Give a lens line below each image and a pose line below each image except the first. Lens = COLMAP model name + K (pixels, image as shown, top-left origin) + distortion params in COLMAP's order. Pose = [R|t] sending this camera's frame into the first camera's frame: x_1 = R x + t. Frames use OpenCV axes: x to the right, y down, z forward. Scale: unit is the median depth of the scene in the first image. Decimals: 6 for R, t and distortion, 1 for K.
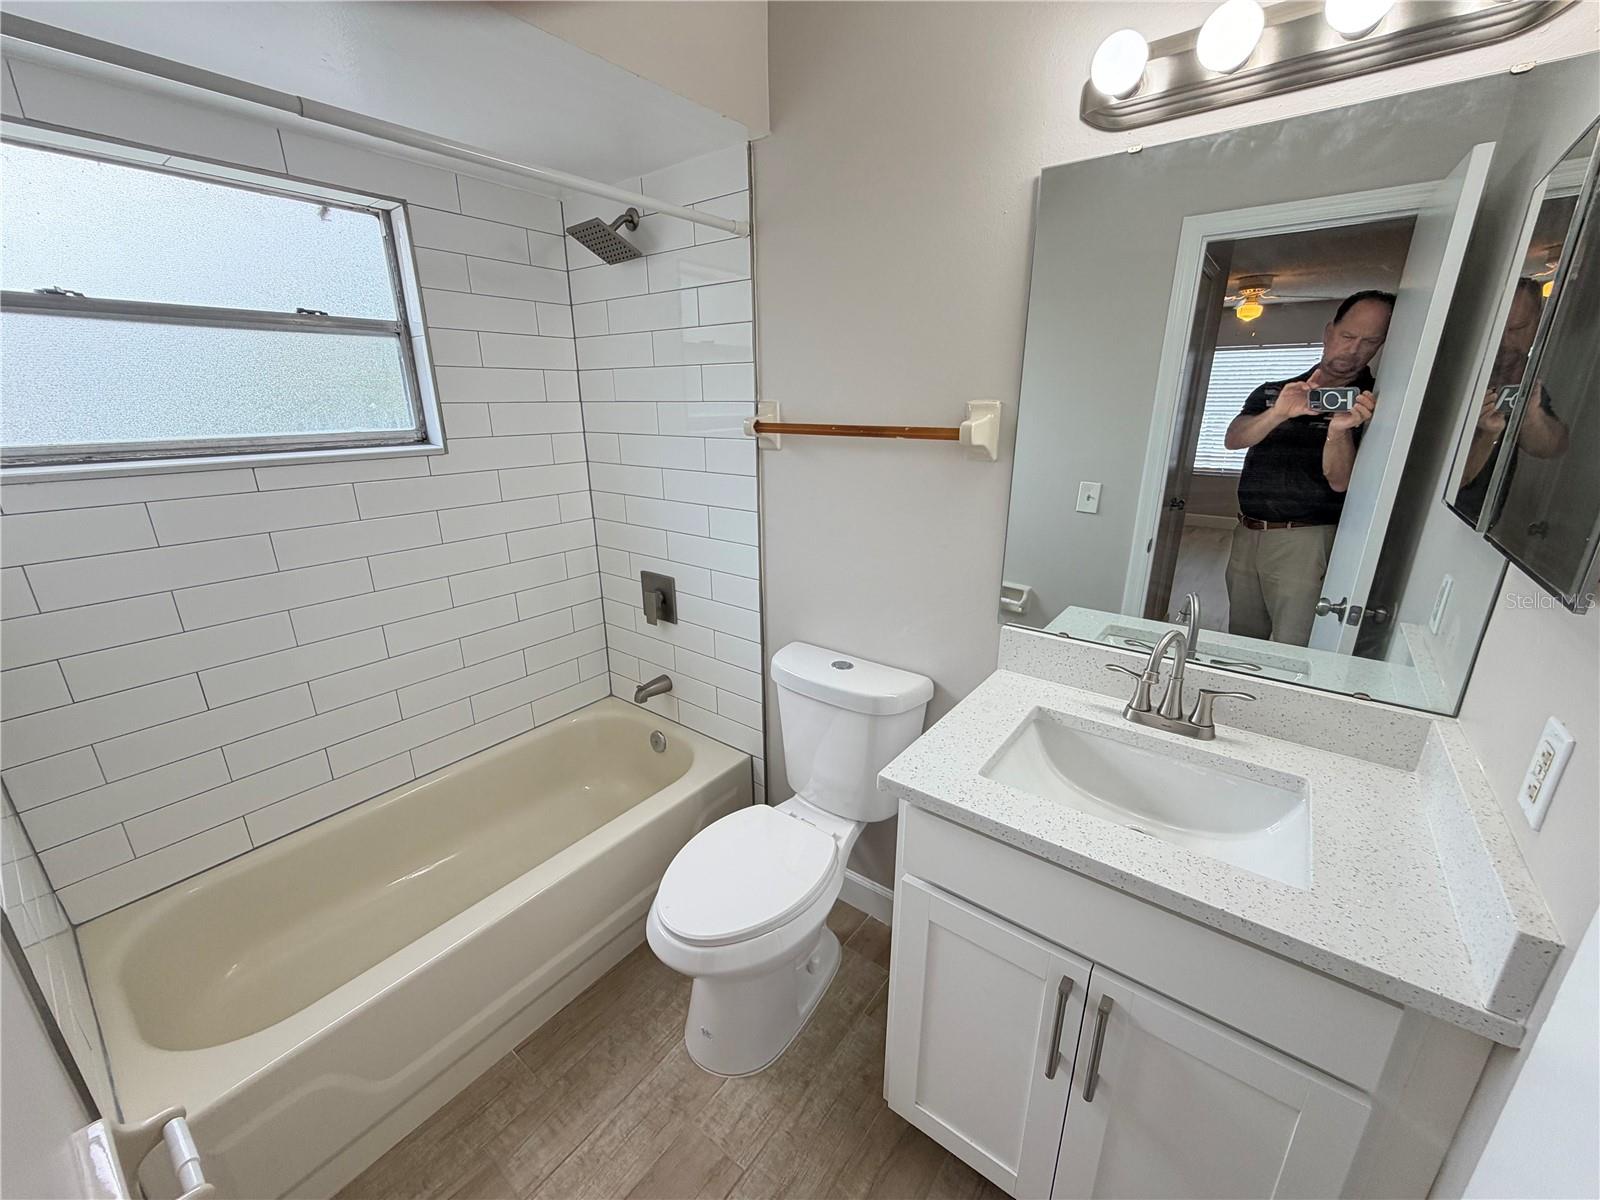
lens RADIAL K [[635.2, 0, 807.1], [0, 635.2, 610.1], [0, 0, 1]] dist [-0.000467, 0.000059]
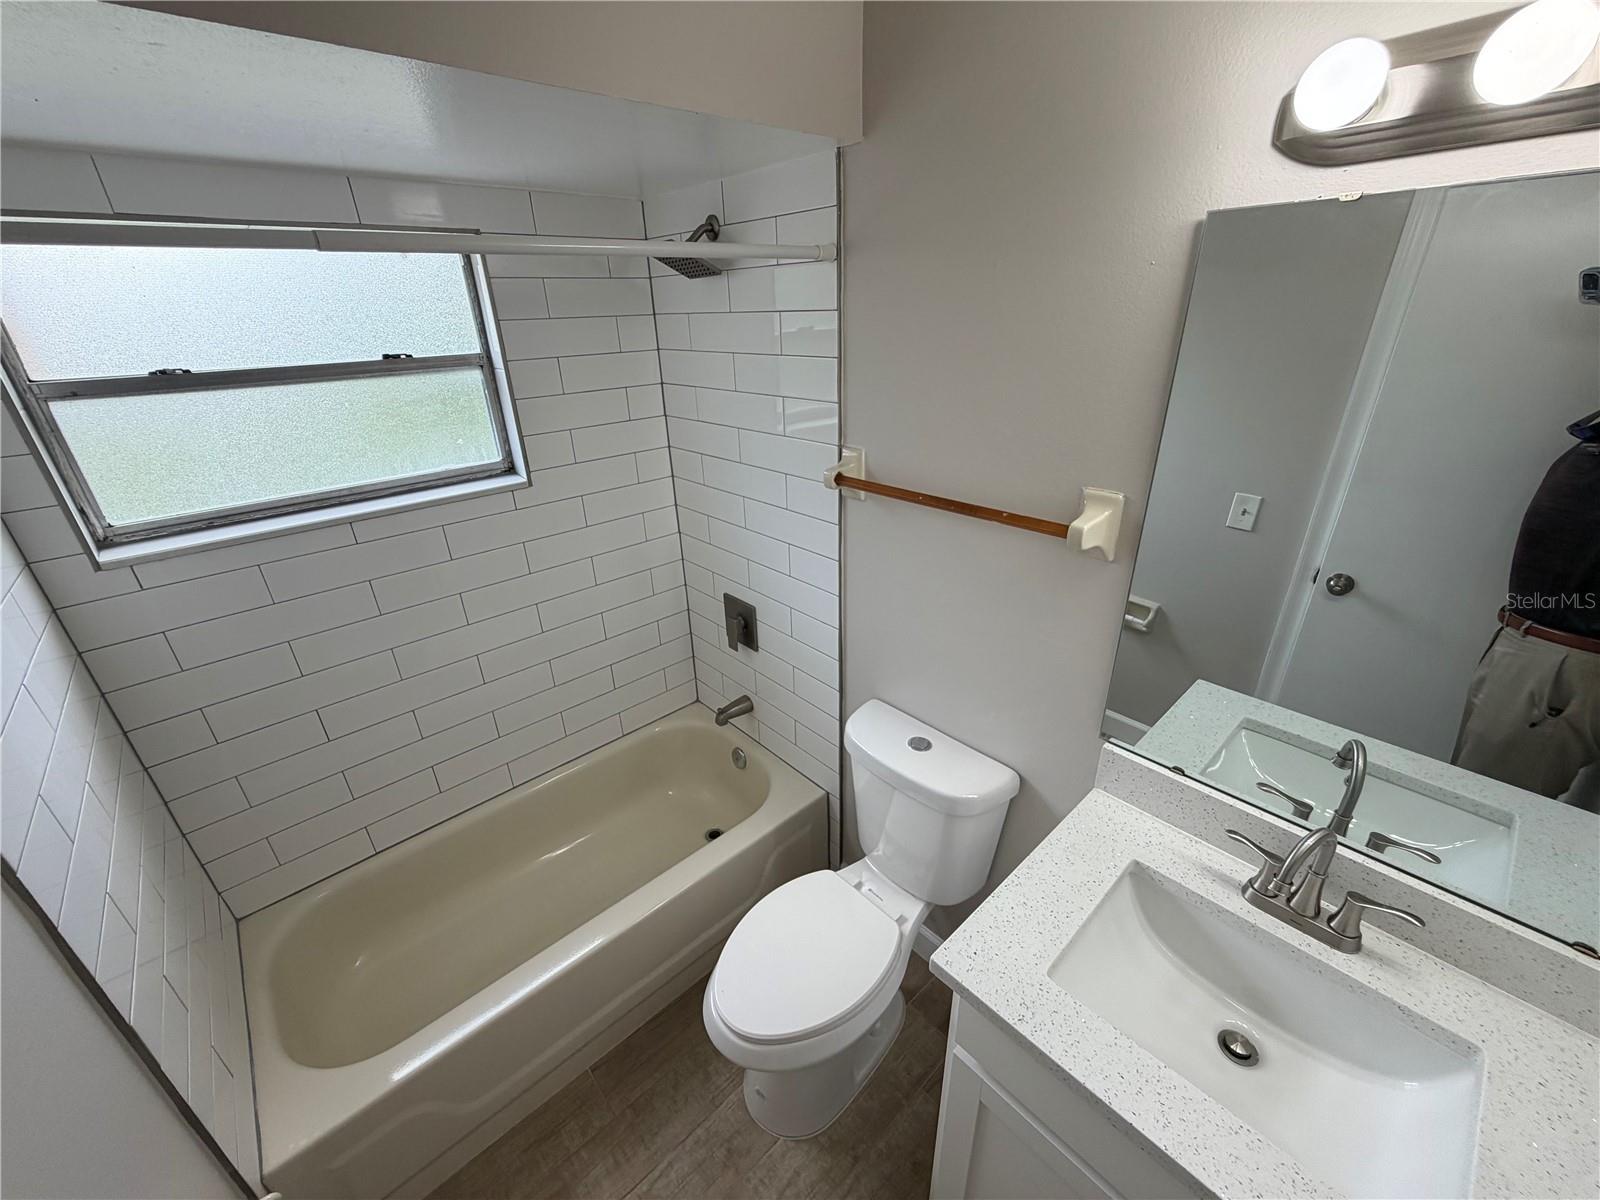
lens RADIAL K [[635.2, 0, 810.9], [0, 635.2, 595.3], [0, 0, 1]] dist [-0.000467, 0.000059]
pose [[0.983397, 0.056163, -0.172559, 0.049583], [-0.034319, 0.991301, 0.127063, -0.252387], [0.178194, -0.119031, 0.976769, 0.102823]]
